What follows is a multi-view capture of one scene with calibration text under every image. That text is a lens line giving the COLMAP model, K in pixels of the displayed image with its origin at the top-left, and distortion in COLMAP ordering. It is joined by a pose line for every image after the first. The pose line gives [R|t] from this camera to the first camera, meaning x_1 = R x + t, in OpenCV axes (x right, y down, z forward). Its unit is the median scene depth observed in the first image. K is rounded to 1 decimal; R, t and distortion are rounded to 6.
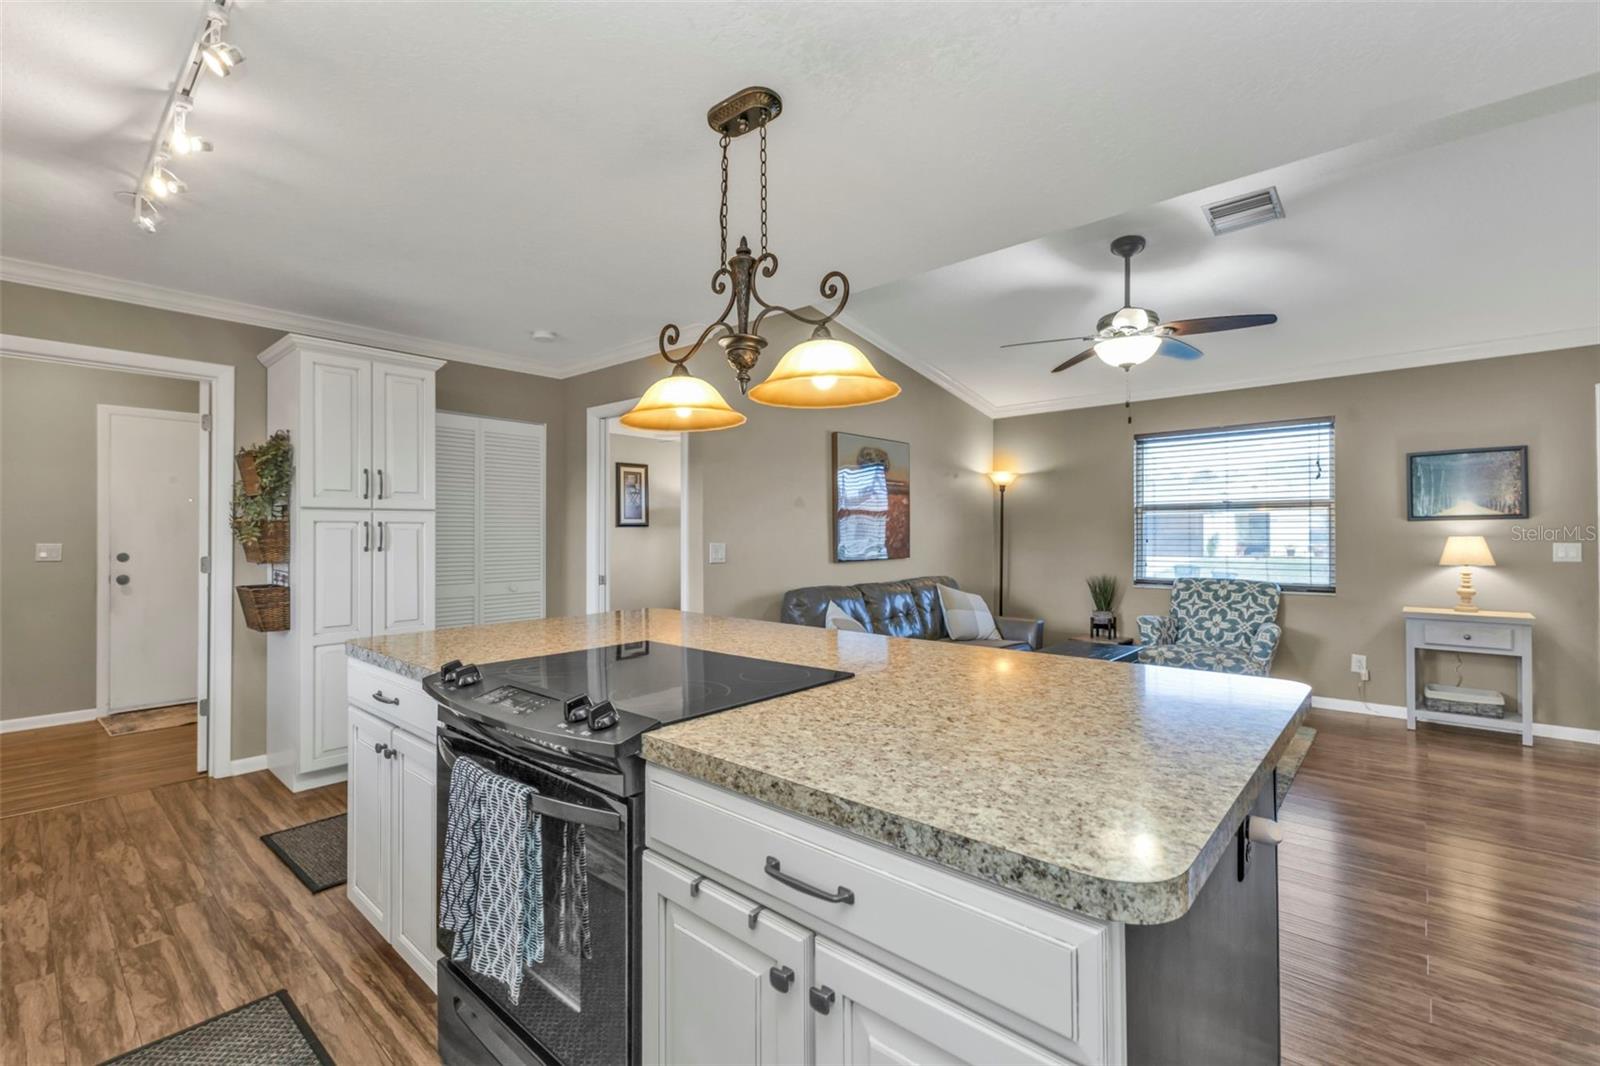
lens RADIAL K [[673.6, 0, 803.7], [0, 673.6, 529.9], [0, 0, 1]] dist [0.004153, 0.000038]
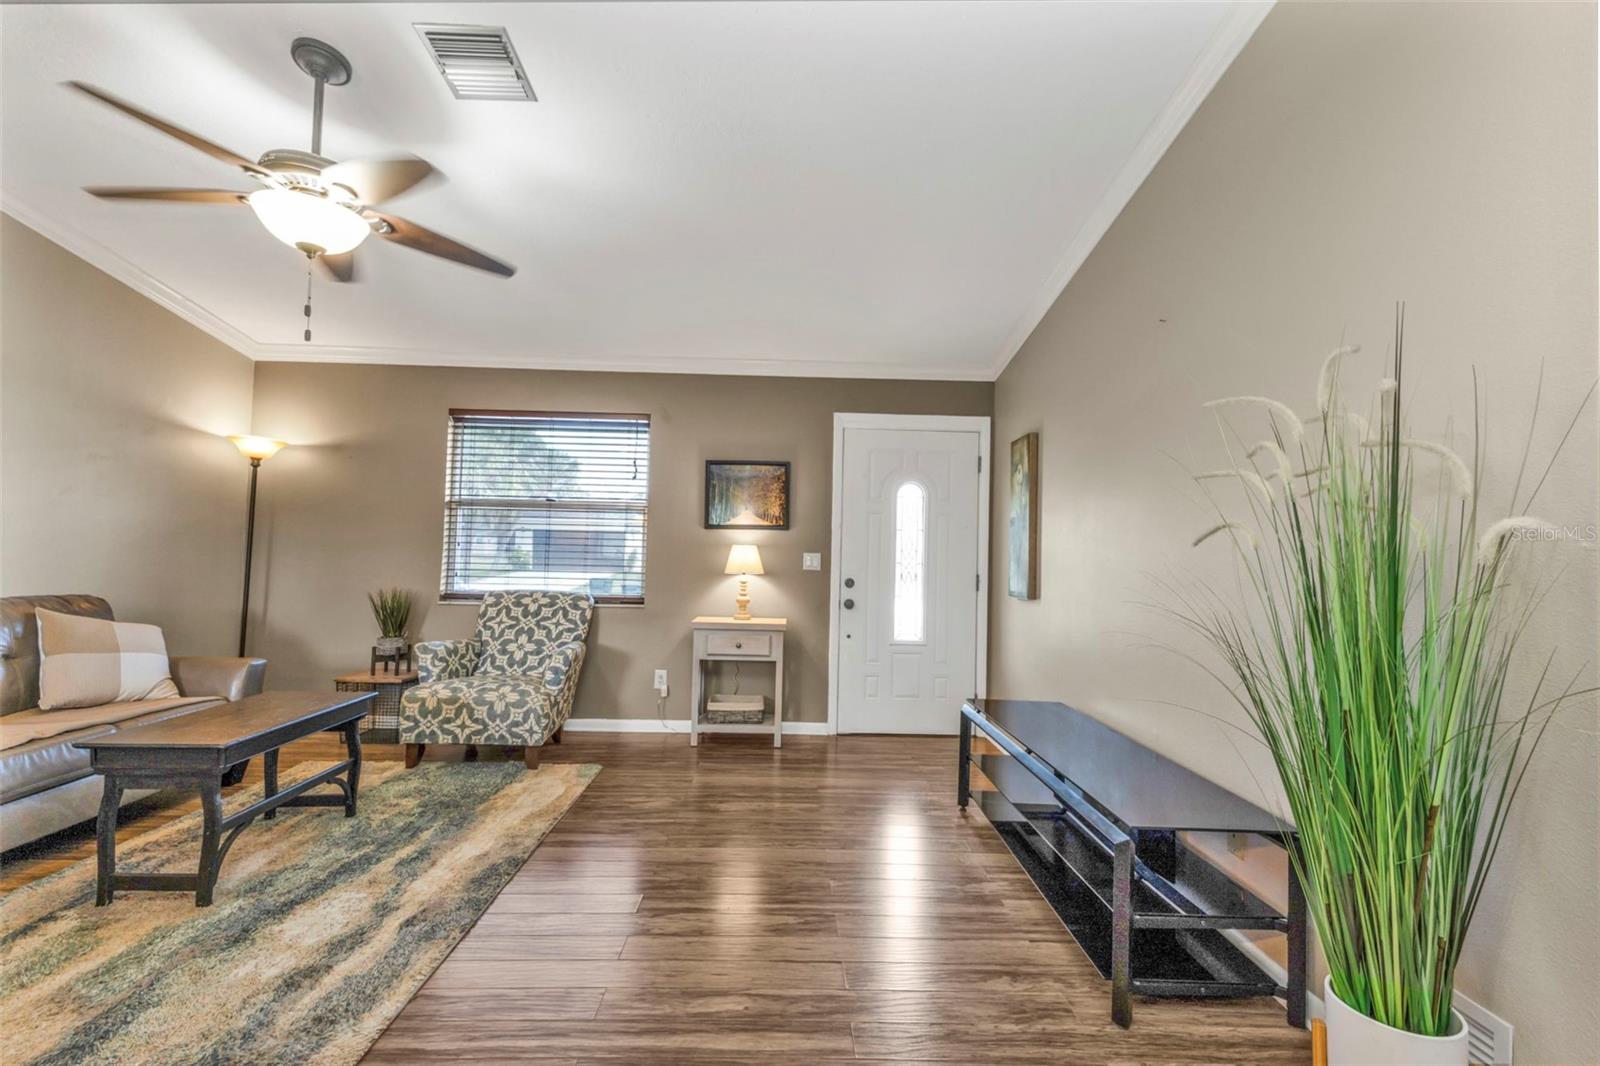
lens RADIAL K [[696.2, 0, 772.1], [0, 696.2, 527.0], [0, 0, 1]] dist [0.017728, -0.000206]
pose [[0.745976, 0.046150, 0.664372, 0.398932], [-0.029881, 0.998911, -0.035838, 0.023833], [-0.665302, 0.006882, 0.746543, 0.243000]]
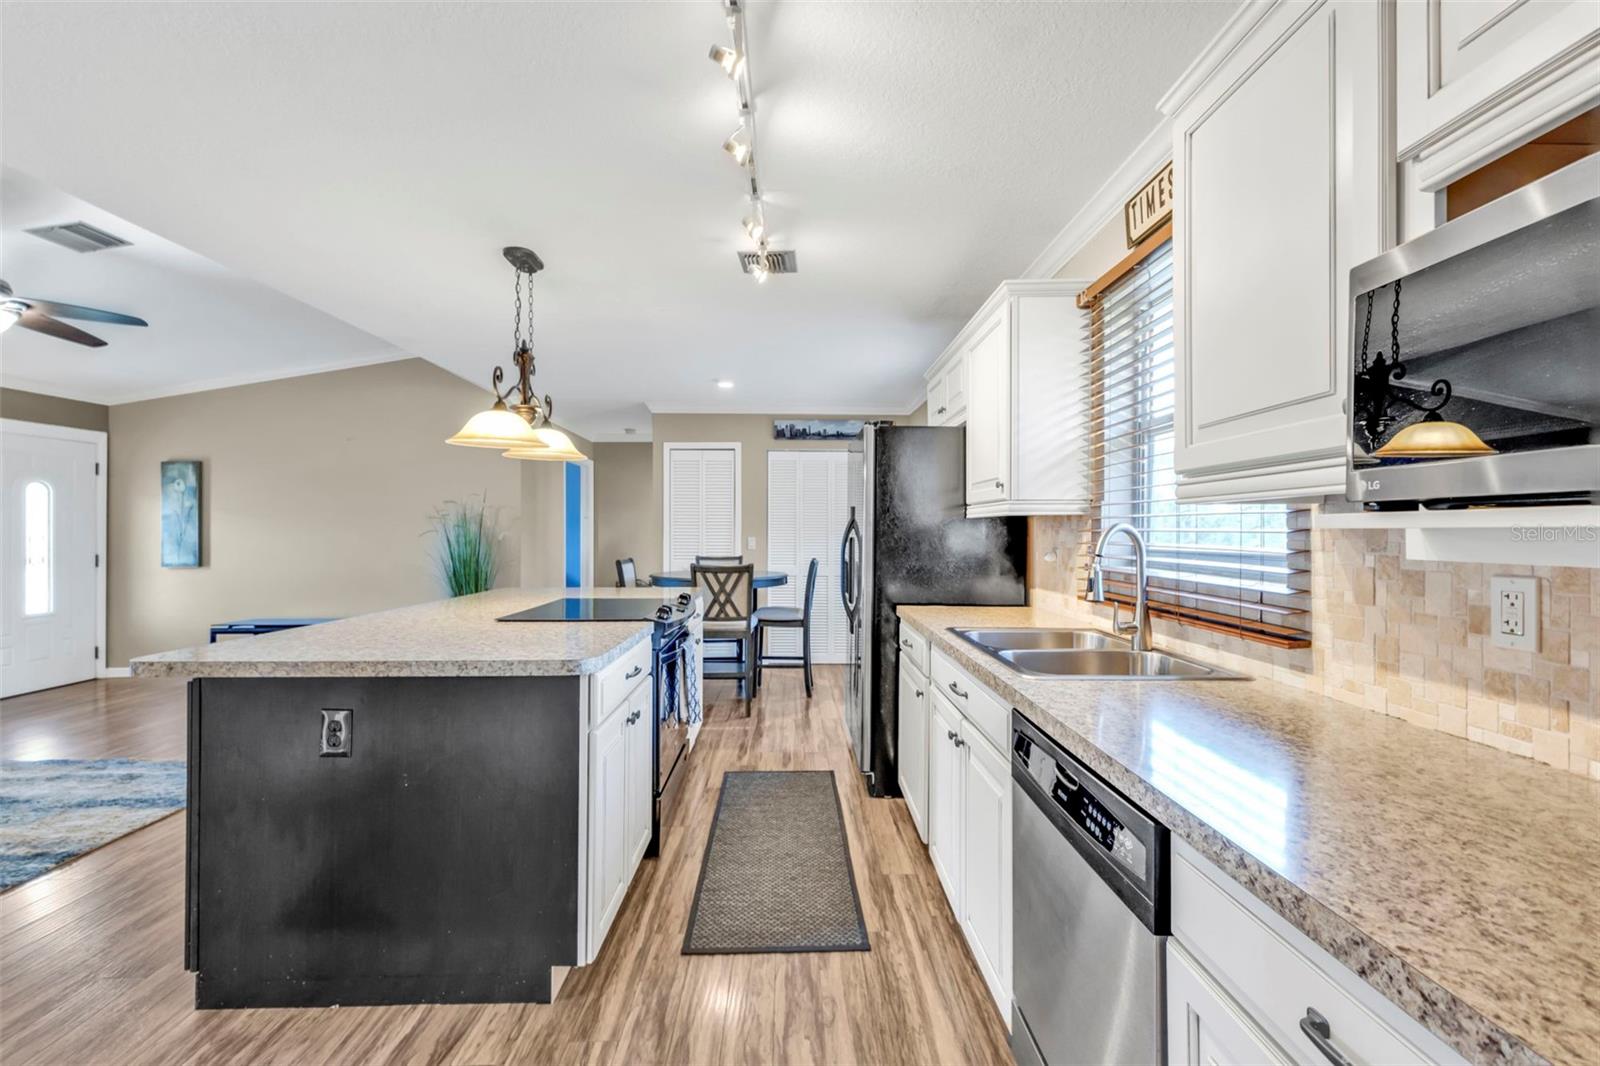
lens RADIAL K [[700.6, 0, 803.6], [0, 700.6, 534.2], [0, 0, 1]] dist [0.001317, 0.000031]
pose [[-0.665936, 0.001254, 0.746008, -0.917473], [0.000033, 0.999999, -0.001652, 0.007138], [-0.746009, -0.001075, -0.665935, 0.845979]]
